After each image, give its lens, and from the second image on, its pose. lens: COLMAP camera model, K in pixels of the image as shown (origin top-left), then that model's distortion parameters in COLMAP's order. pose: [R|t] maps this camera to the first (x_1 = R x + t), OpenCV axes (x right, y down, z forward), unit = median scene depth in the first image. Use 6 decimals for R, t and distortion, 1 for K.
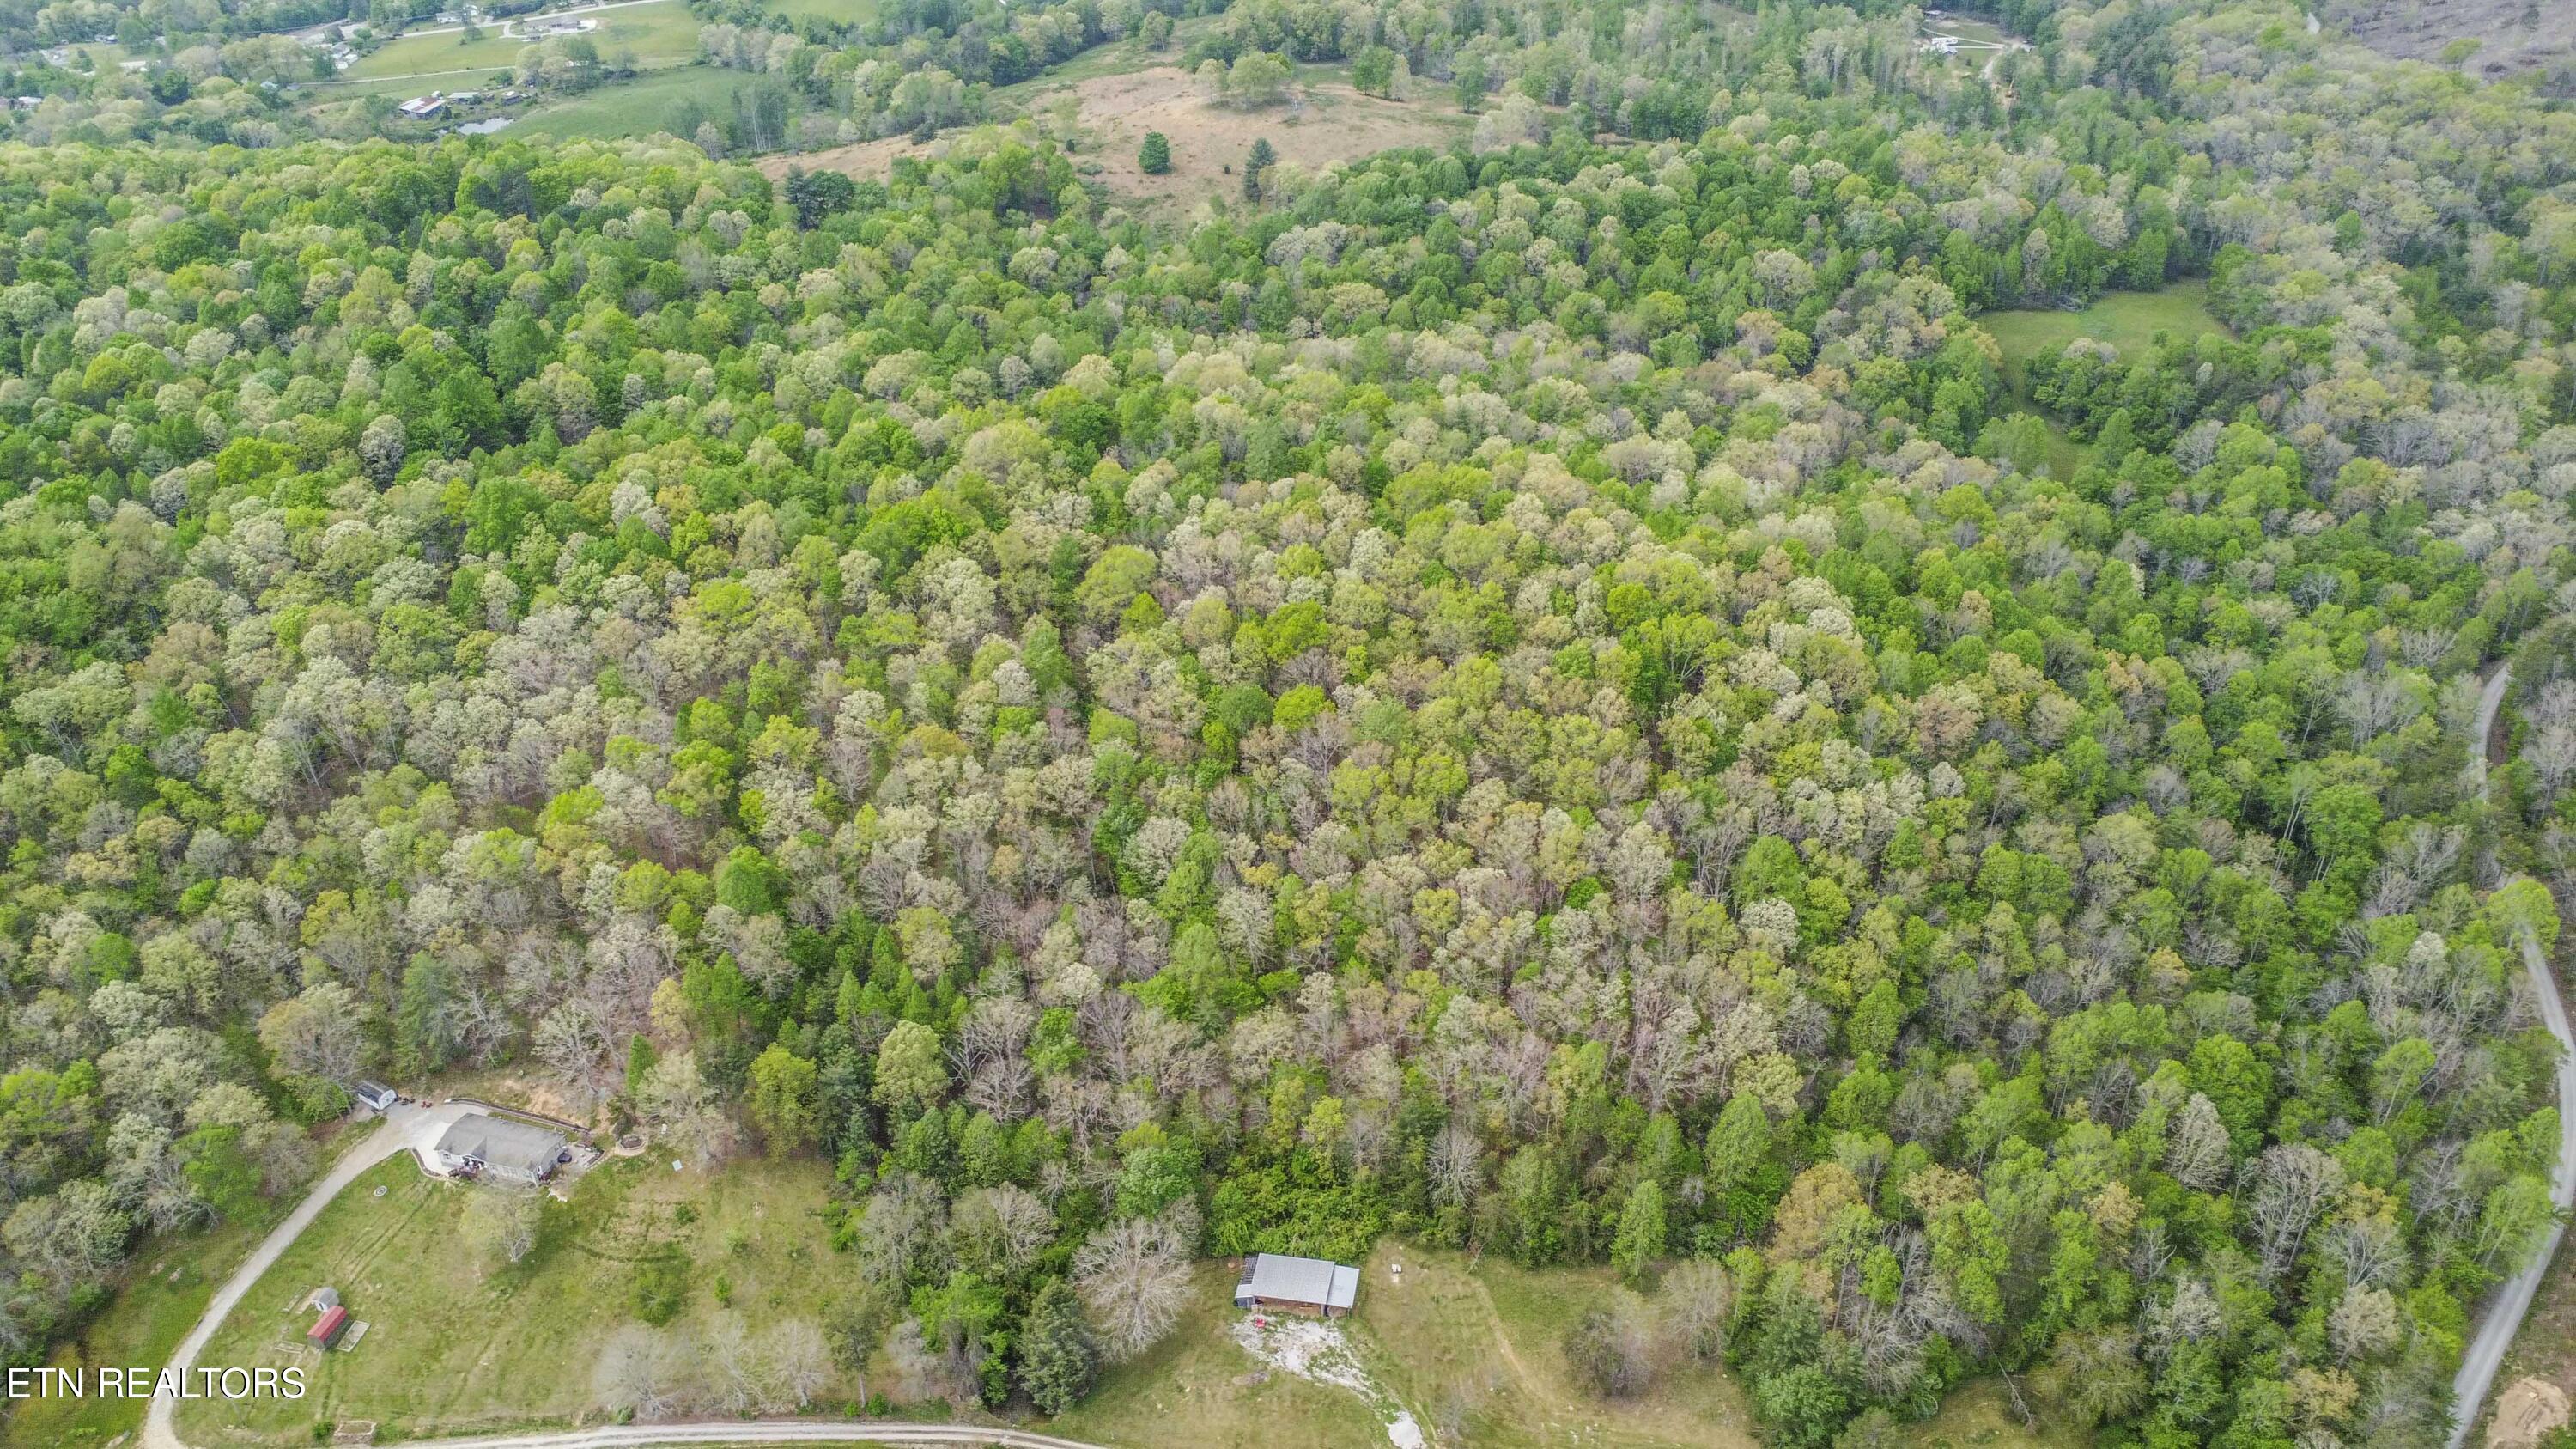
lens RADIAL K [[1930.1, 0, 1286.1], [0, 1930.1, 716.0], [0, 0, 1]] dist [-0.155413, 0.254885]
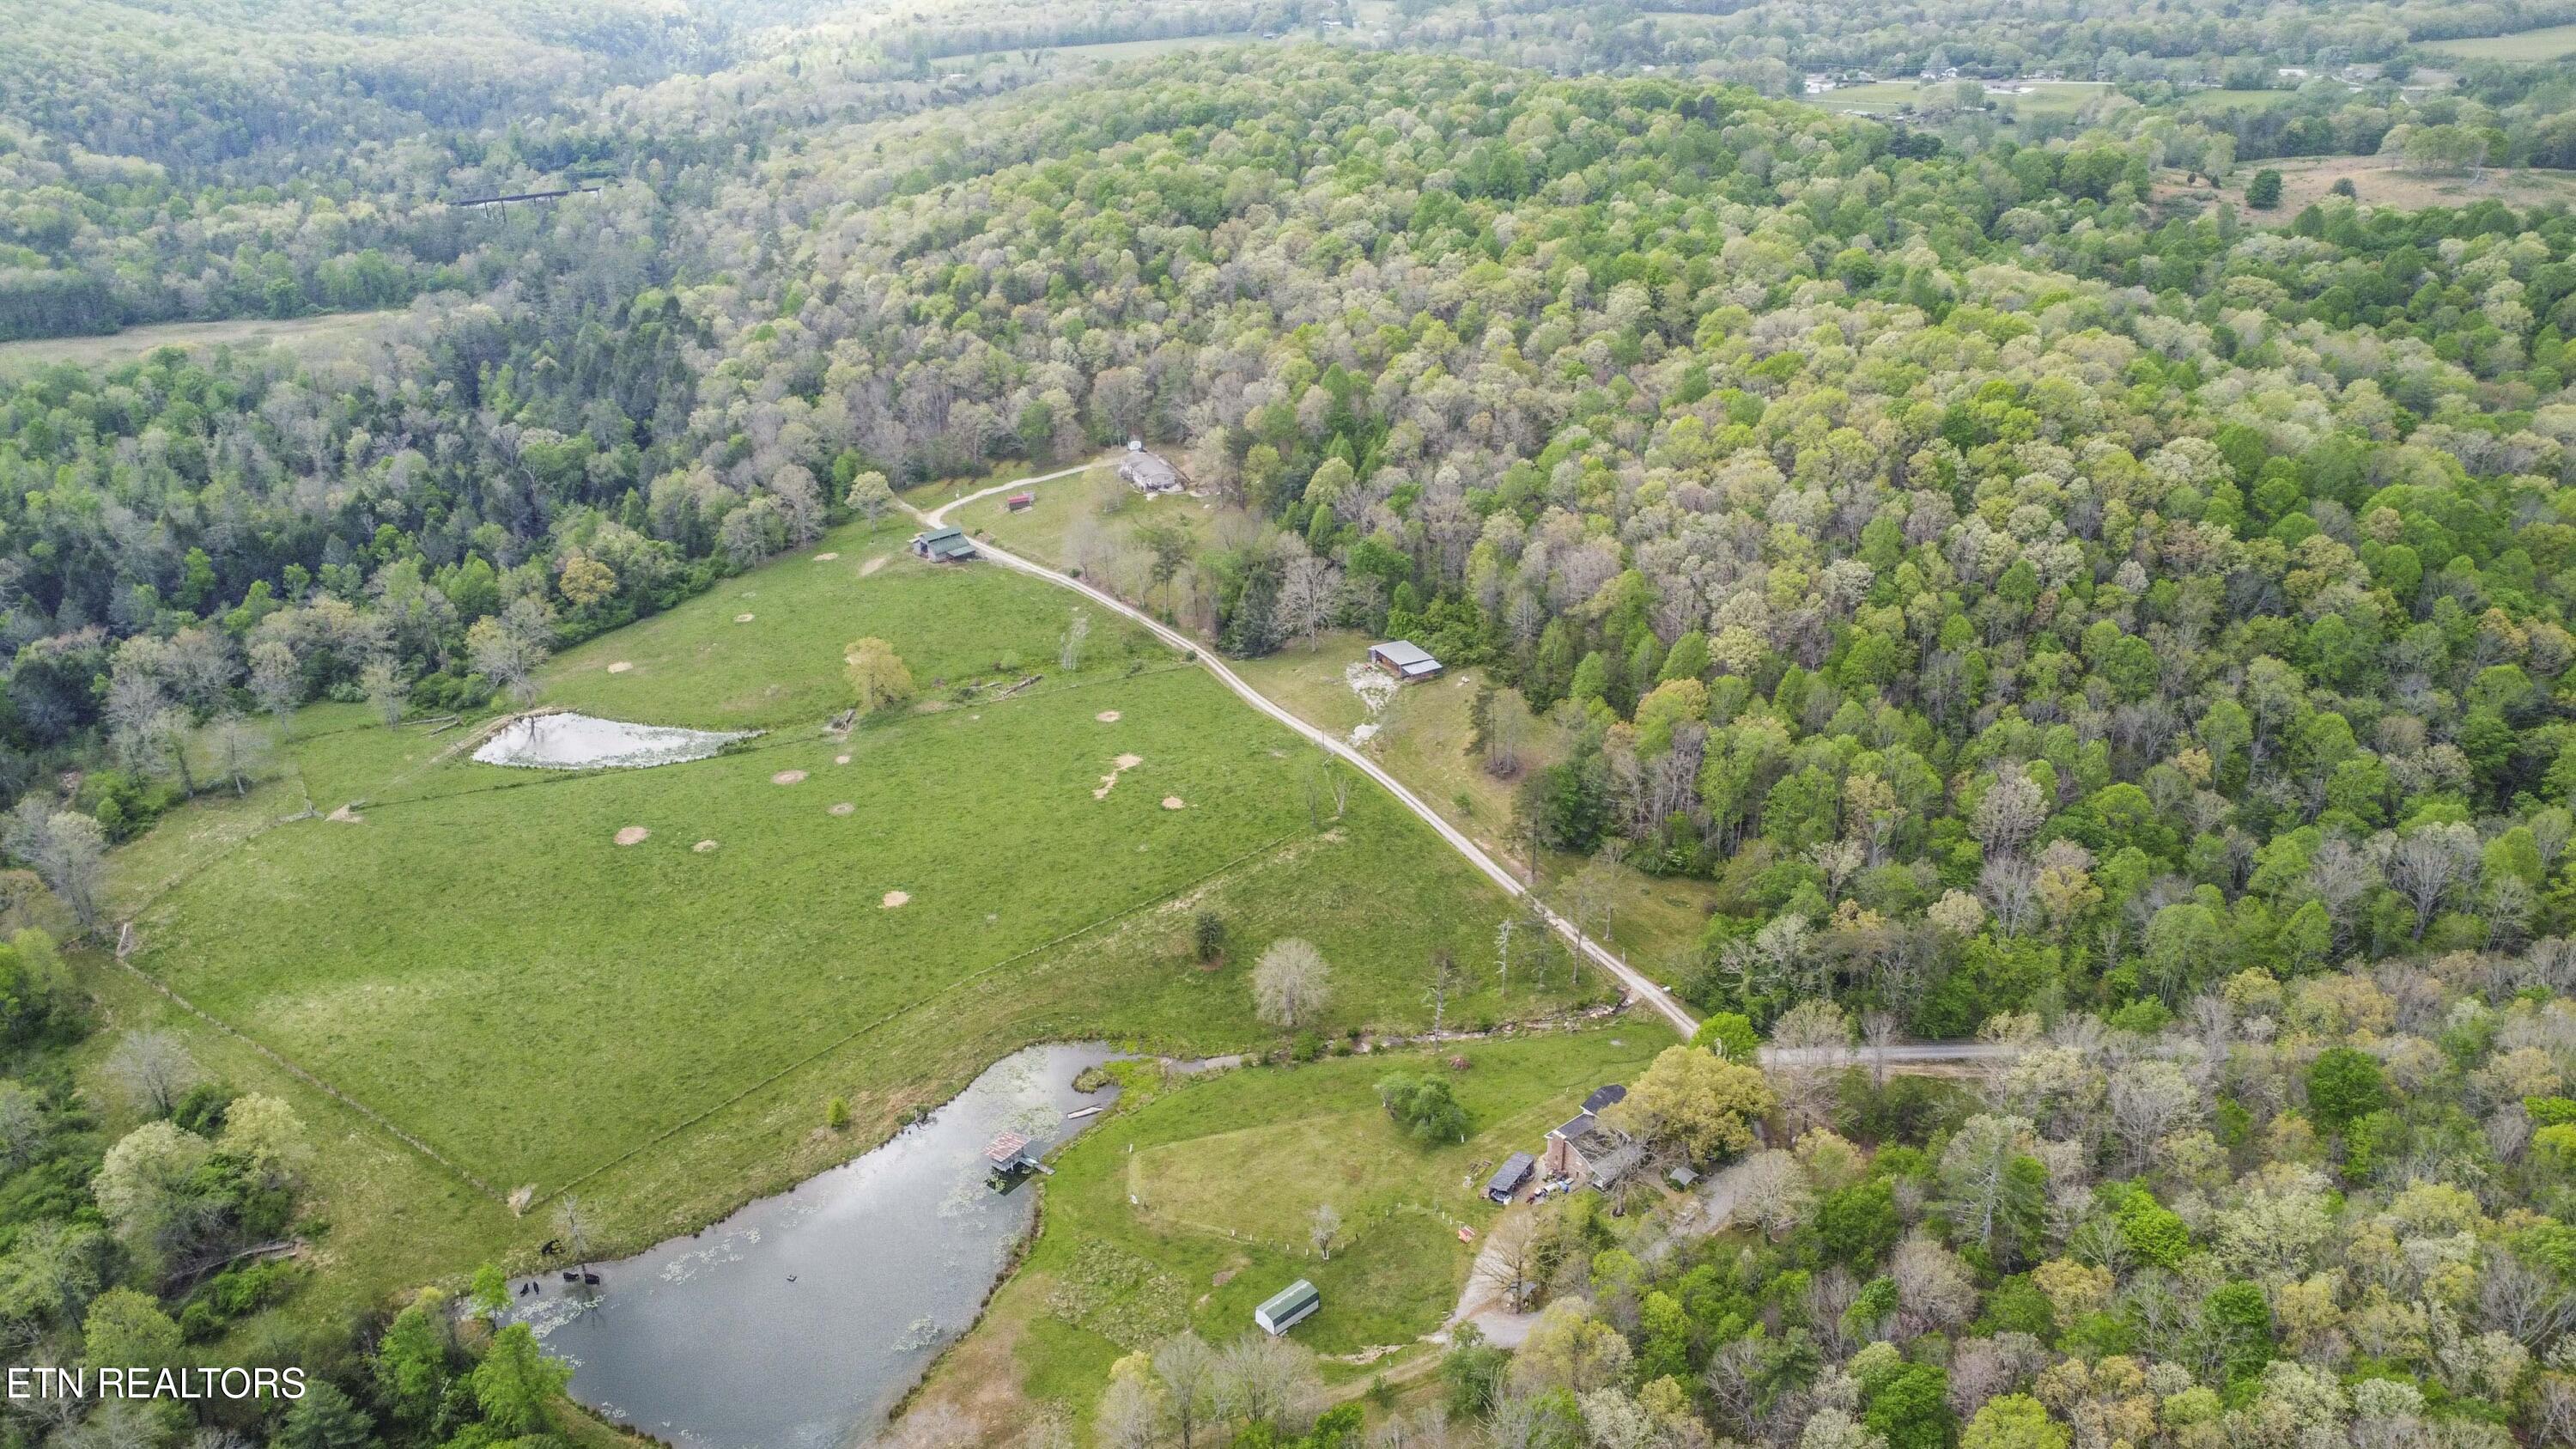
lens RADIAL K [[1930.1, 0, 1286.1], [0, 1930.1, 716.0], [0, 0, 1]] dist [-0.155413, 0.254885]
pose [[0.630849, 0.338605, -0.698124, 0.892434], [-0.404500, 0.911333, 0.076495, 0.238009], [0.662125, 0.234134, 0.711879, -0.078585]]
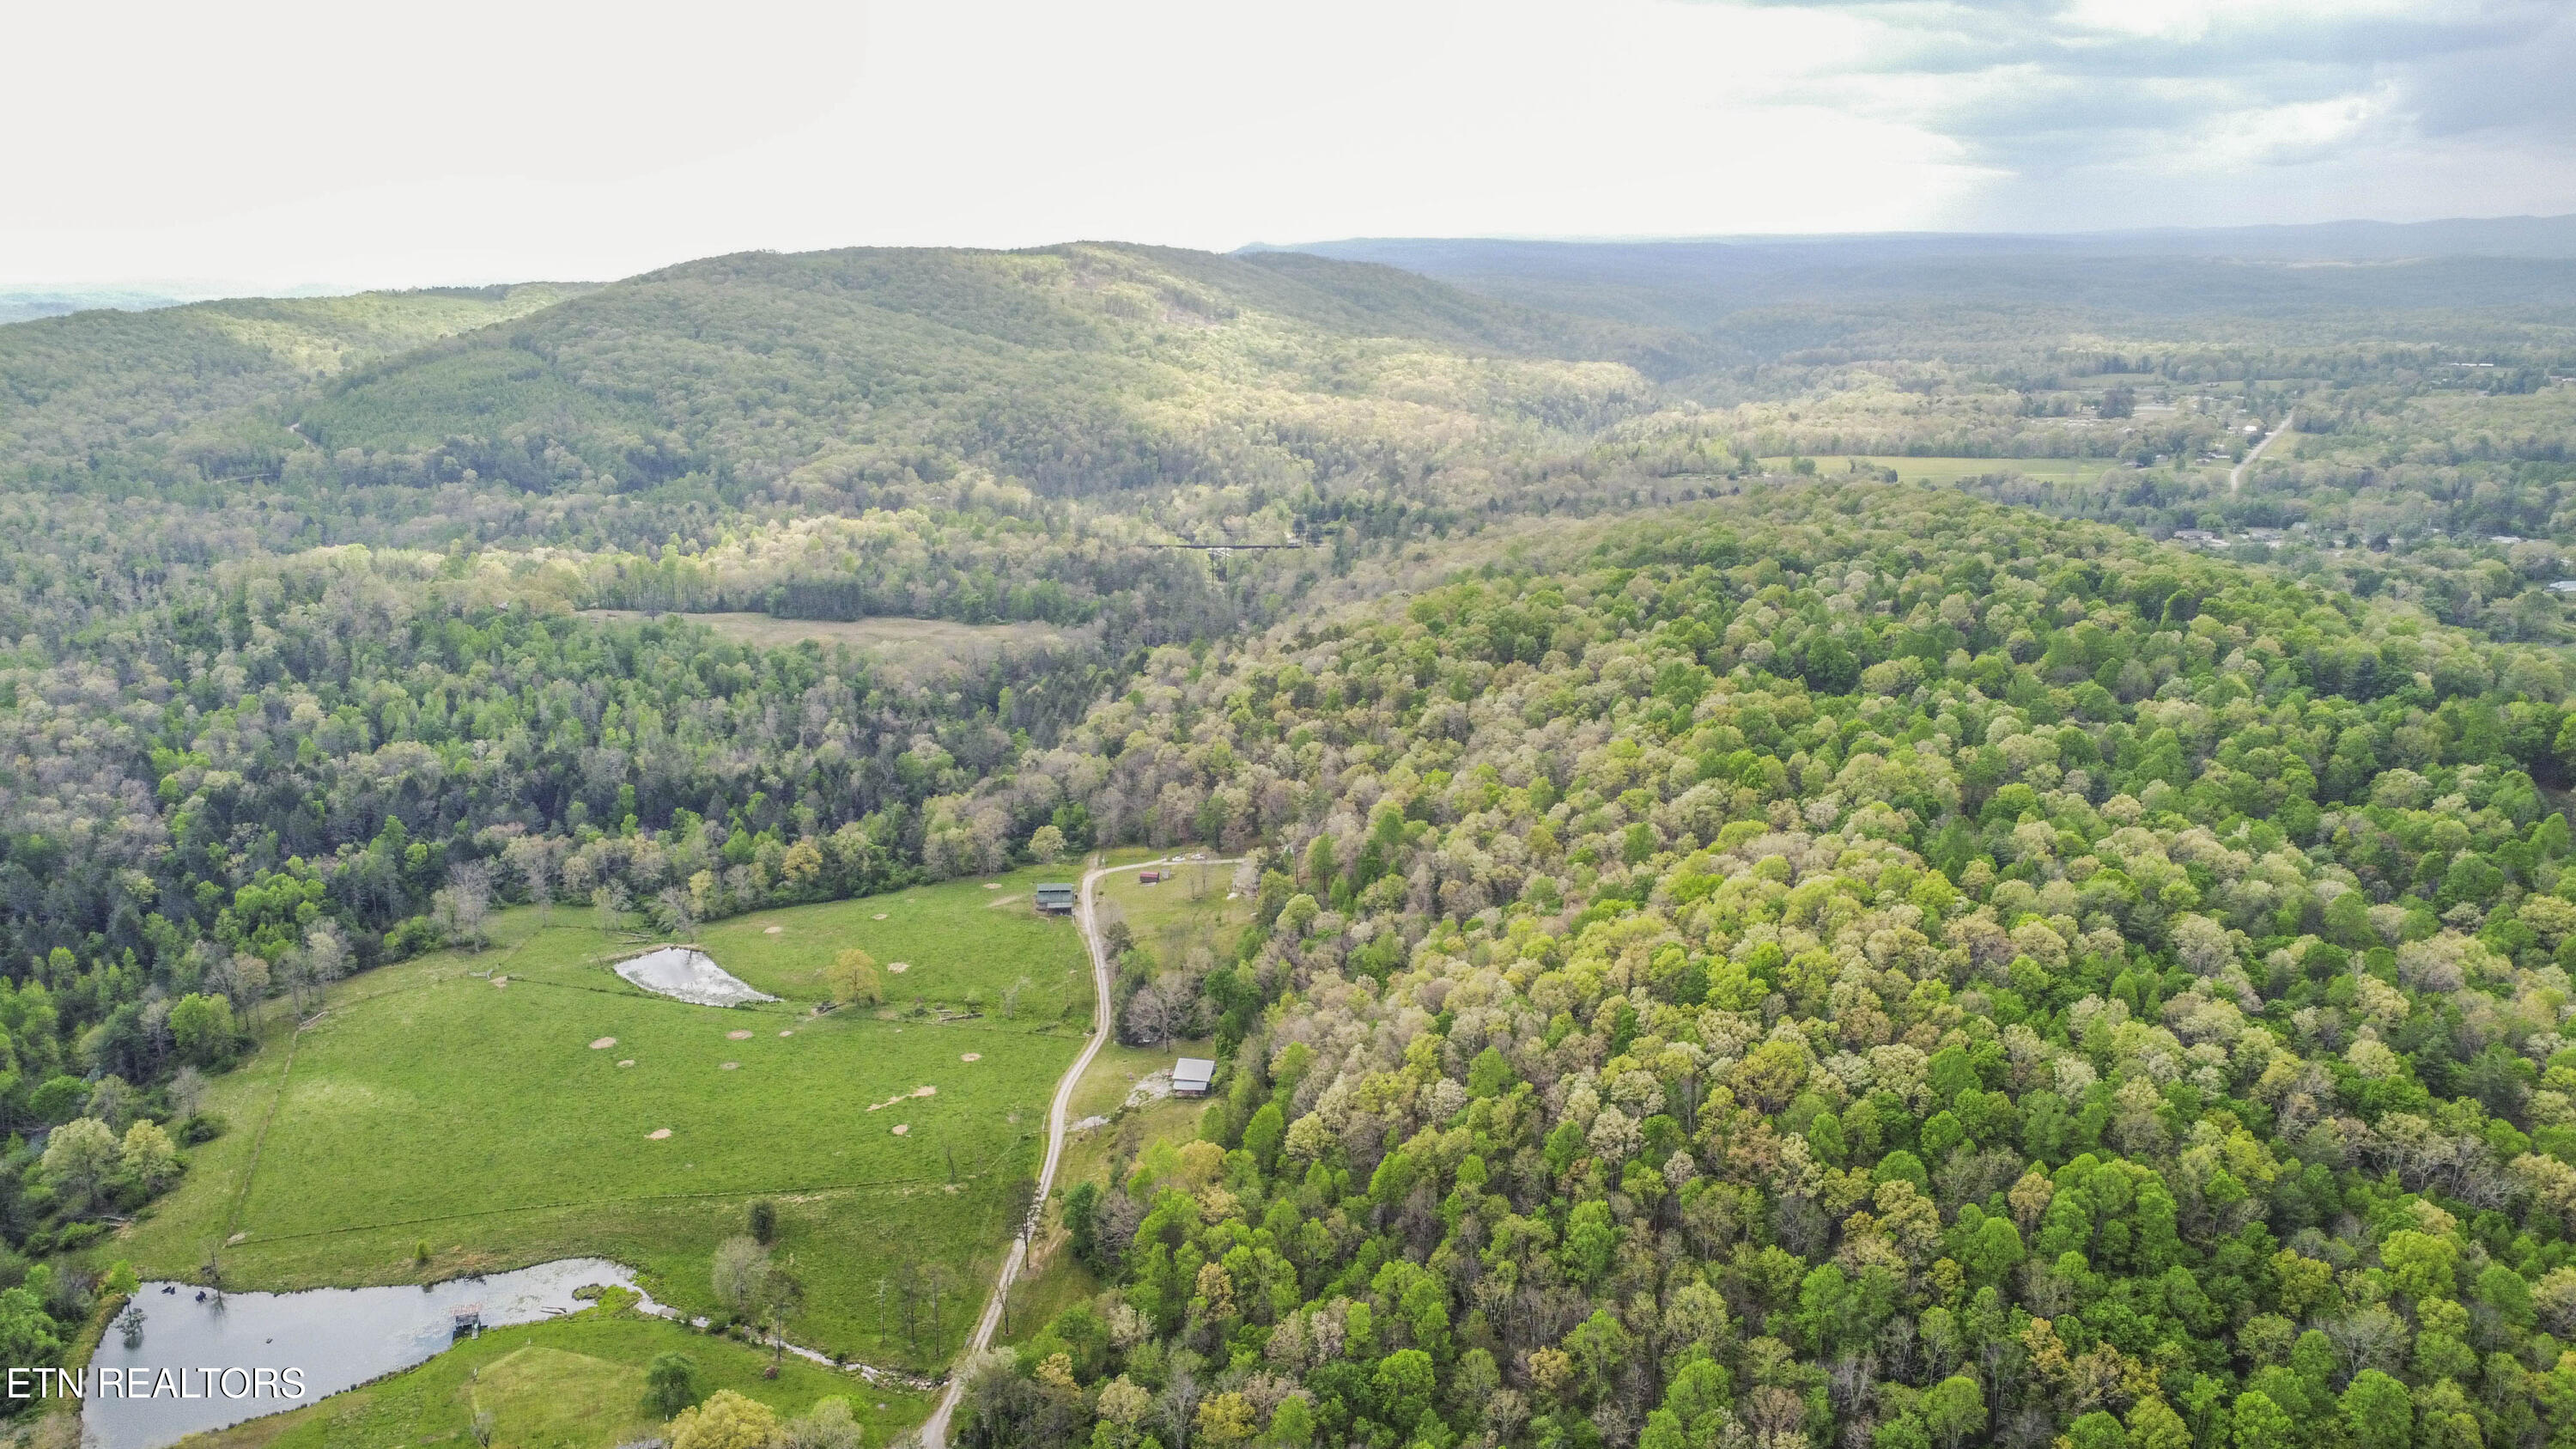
lens RADIAL K [[1930.1, 0, 1286.1], [0, 1930.1, 716.0], [0, 0, 1]] dist [-0.155413, 0.254885]
pose [[0.087043, 0.272216, -0.958291, 1.363774], [-0.522099, 0.831717, 0.188838, -0.285300], [0.848431, 0.483886, 0.214519, 0.529104]]
